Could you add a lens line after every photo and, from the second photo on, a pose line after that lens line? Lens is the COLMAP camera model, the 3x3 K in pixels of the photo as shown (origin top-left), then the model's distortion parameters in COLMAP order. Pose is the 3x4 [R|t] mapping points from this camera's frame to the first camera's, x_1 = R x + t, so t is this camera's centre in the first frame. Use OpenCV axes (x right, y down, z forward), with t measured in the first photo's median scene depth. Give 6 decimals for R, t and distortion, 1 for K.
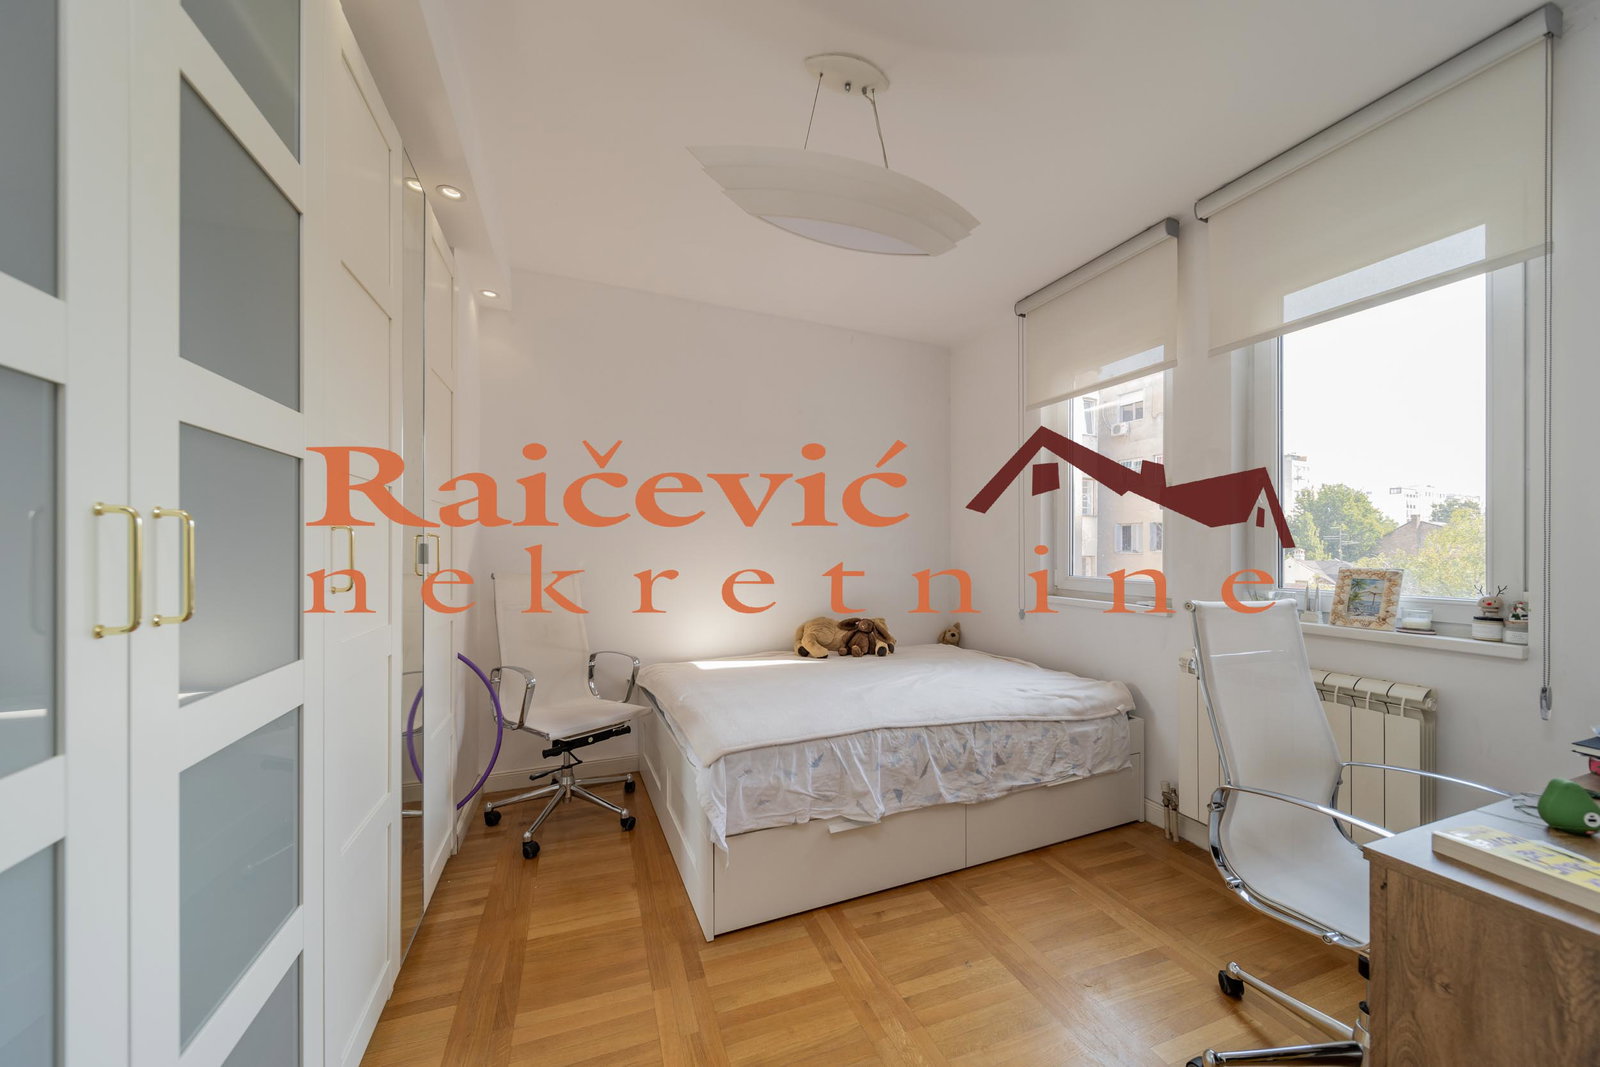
lens RADIAL K [[551.8, 0, 794.2], [0, 551.8, 542.9], [0, 0, 1]] dist [0.005636, -0.000094]
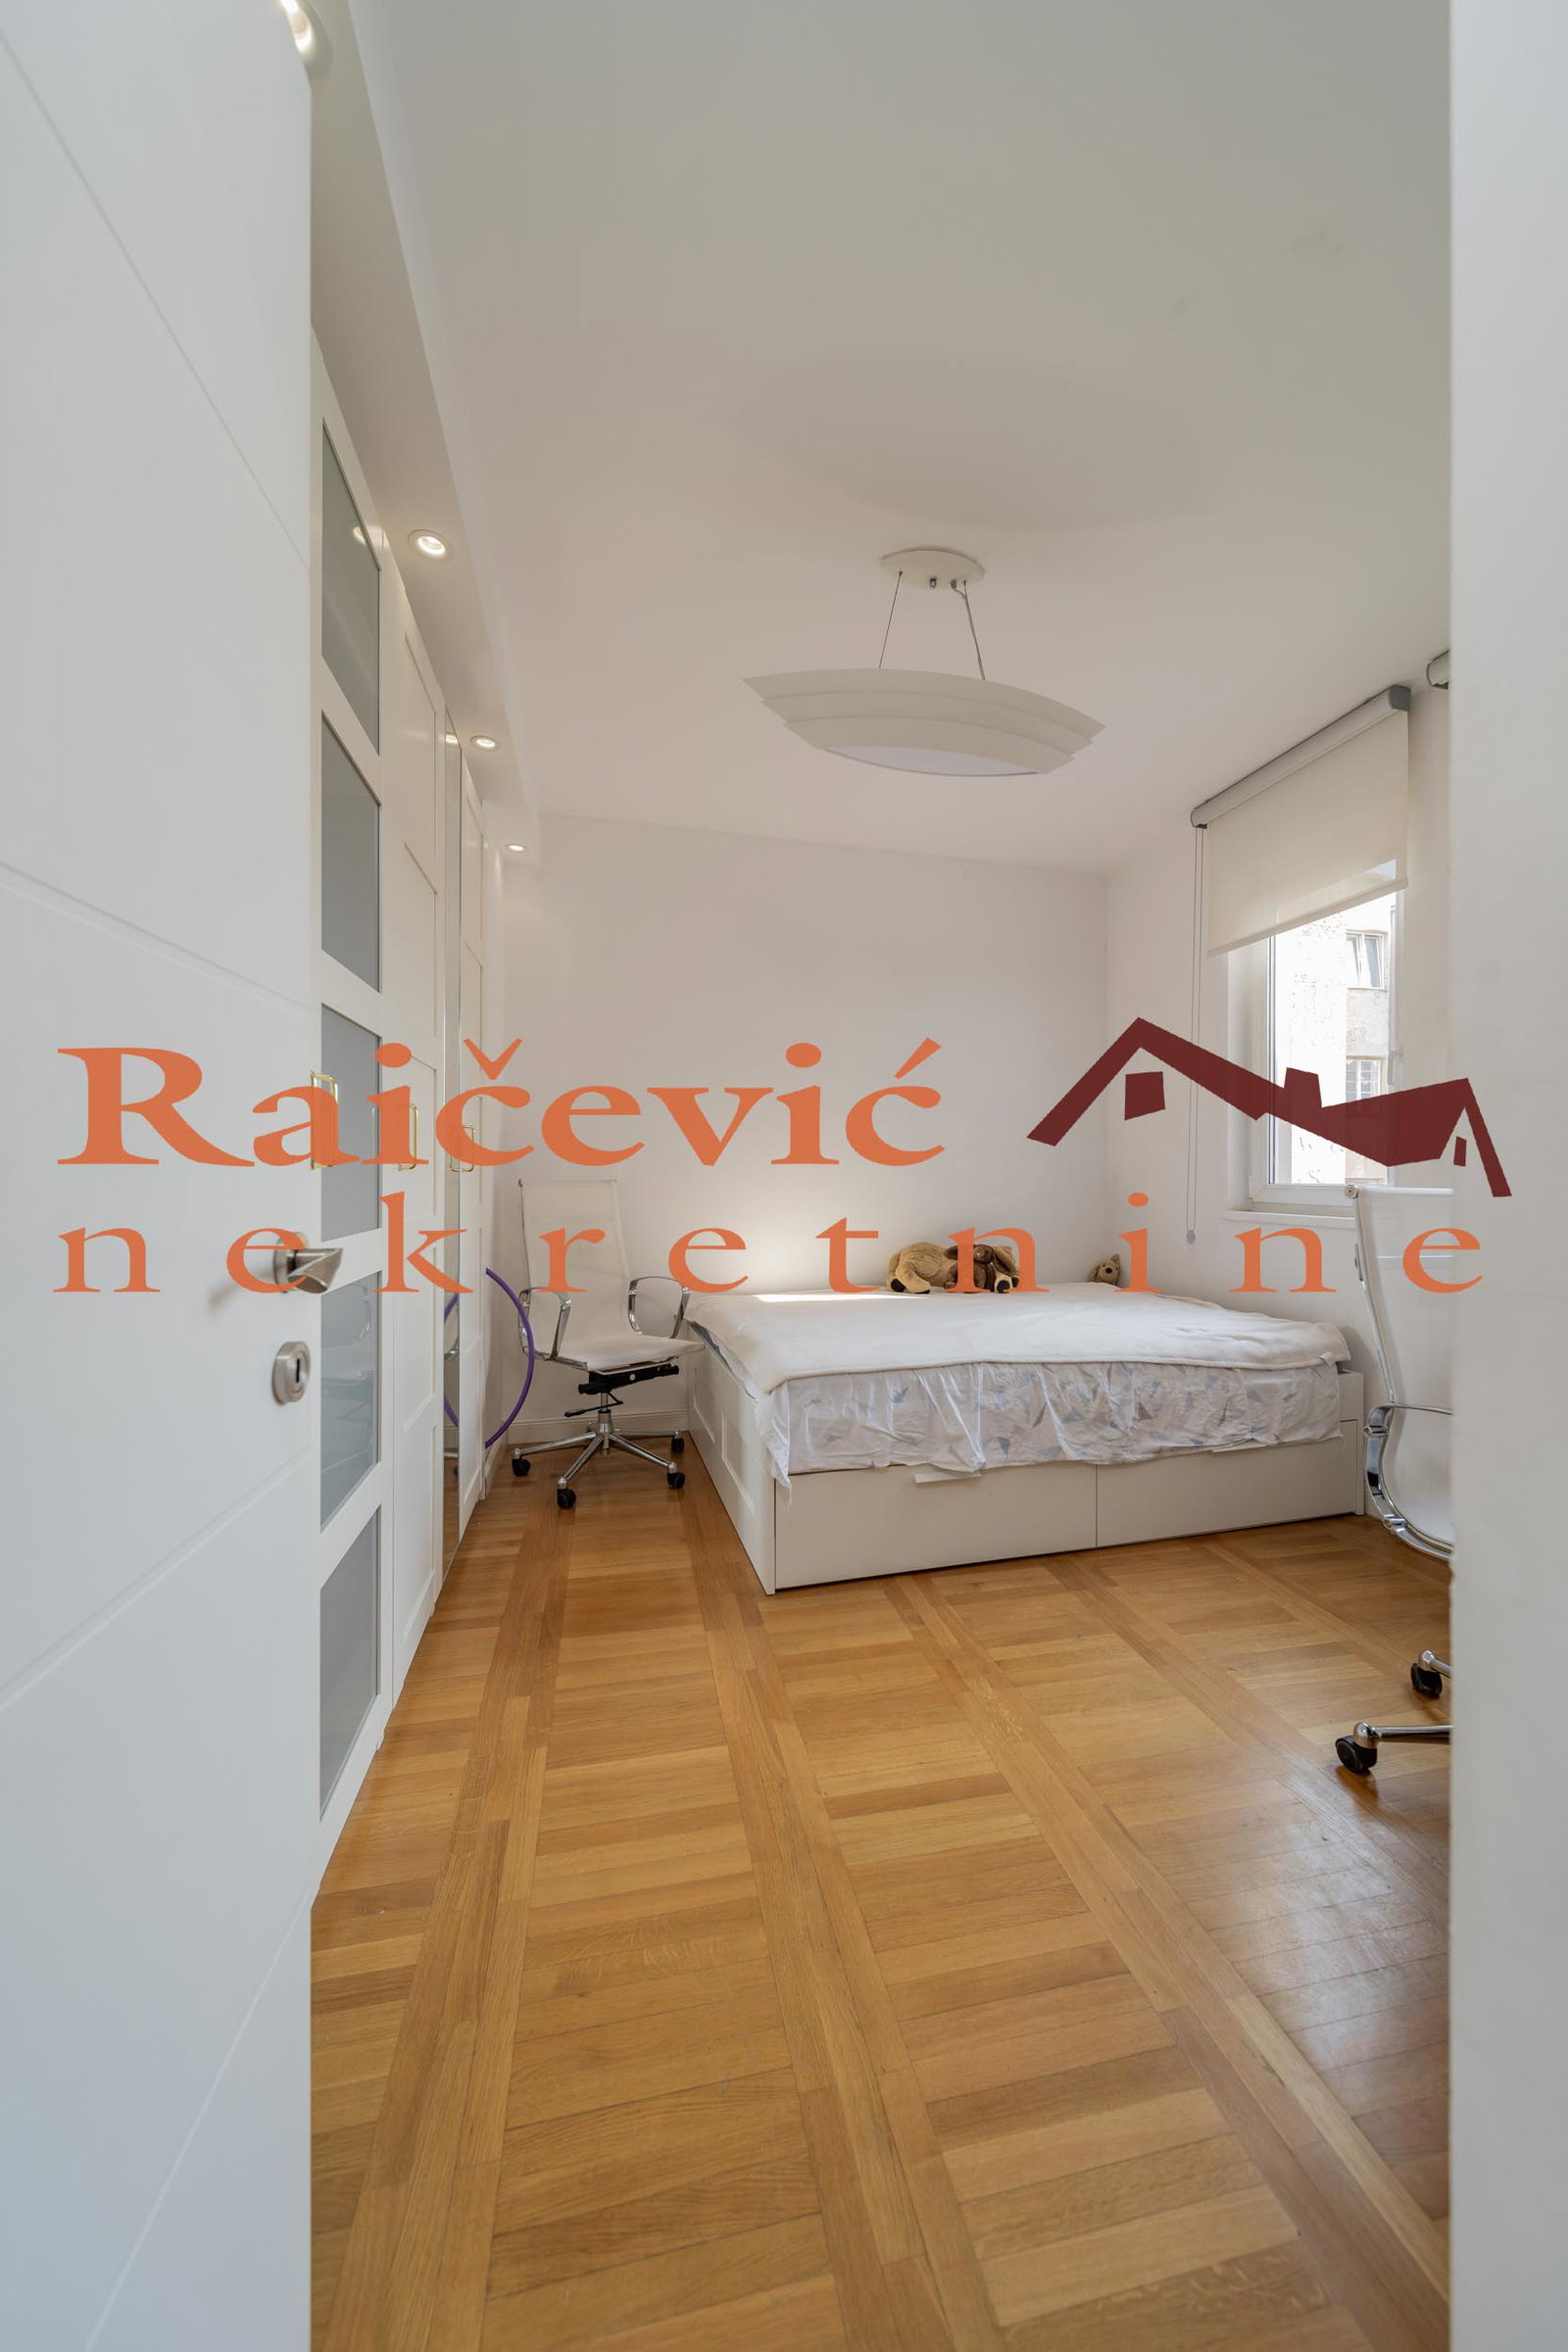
lens RADIAL K [[862.6, 0, 771.9], [0, 862.6, 1163.8], [0, 0, 1]] dist [0.007452, -0.000009]
pose [[0.984870, -0.003351, -0.173265, 0.073067], [0.000172, 0.999831, -0.018362, 0.070852], [0.173297, 0.018054, 0.984704, -0.284437]]
